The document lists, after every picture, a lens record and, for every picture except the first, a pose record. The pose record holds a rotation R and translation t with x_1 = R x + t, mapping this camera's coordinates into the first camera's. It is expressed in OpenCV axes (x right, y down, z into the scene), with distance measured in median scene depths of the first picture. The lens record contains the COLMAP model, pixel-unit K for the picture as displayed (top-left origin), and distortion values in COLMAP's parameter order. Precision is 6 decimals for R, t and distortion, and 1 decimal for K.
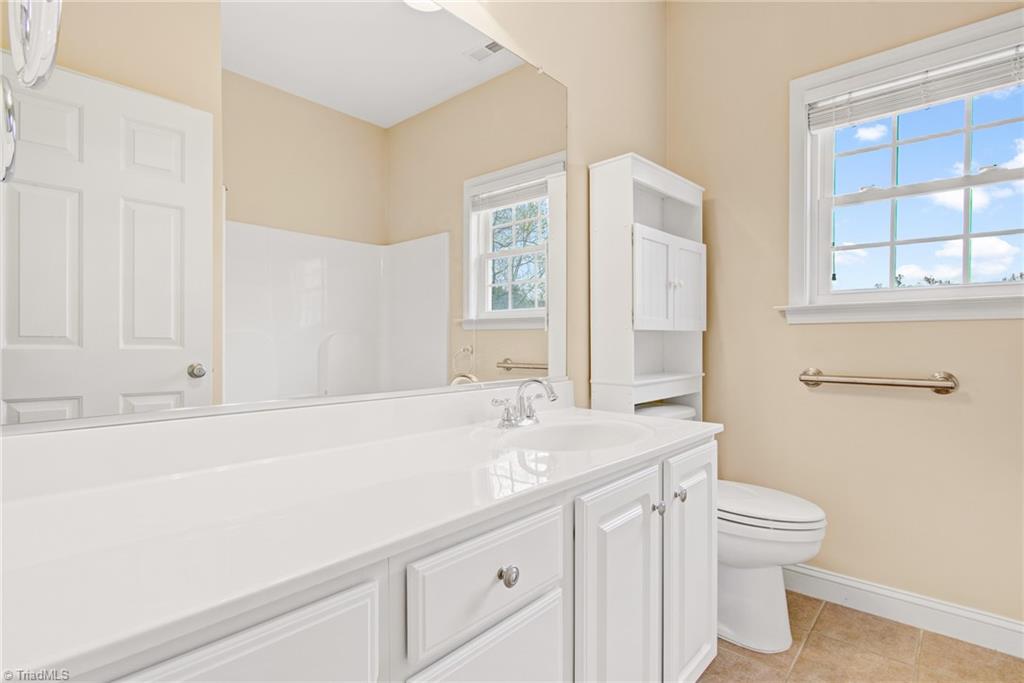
lens RADIAL K [[510.1, 0, 512.0], [0, 510.1, 341.5], [0, 0, 1]] dist [-0.001007, -0.000063]
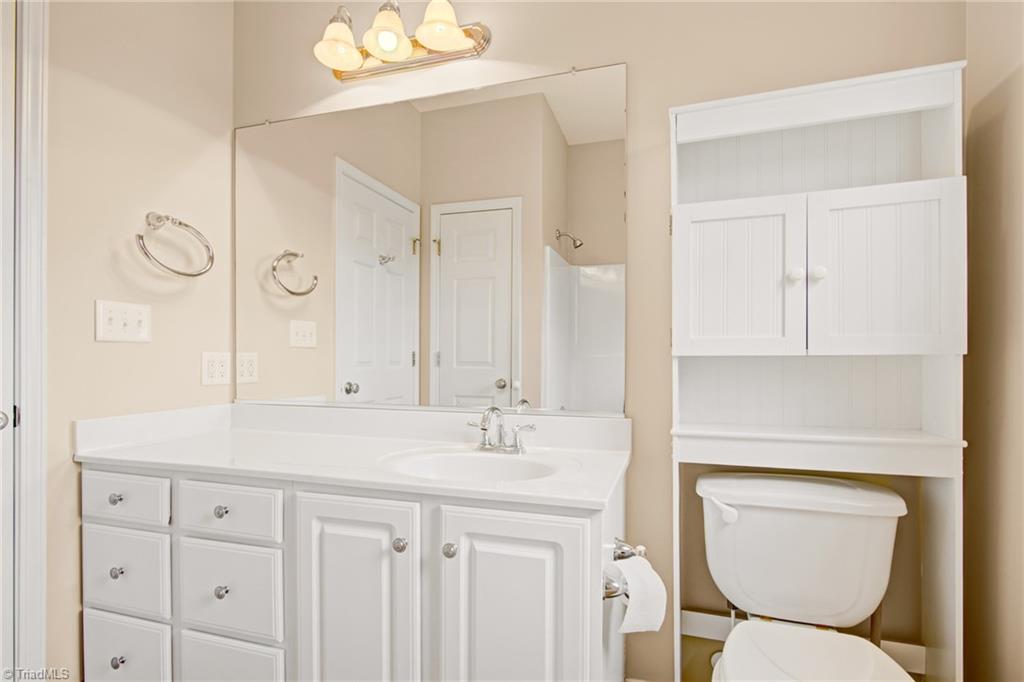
lens RADIAL K [[465.7, 0, 515.4], [0, 465.7, 355.6], [0, 0, 1]] dist [-0.034693, -0.000187]
pose [[0.404731, -0.003883, -0.914427, 0.668888], [-0.001933, 0.999985, -0.005102, -0.019070], [0.914434, 0.003832, 0.404718, 0.493423]]
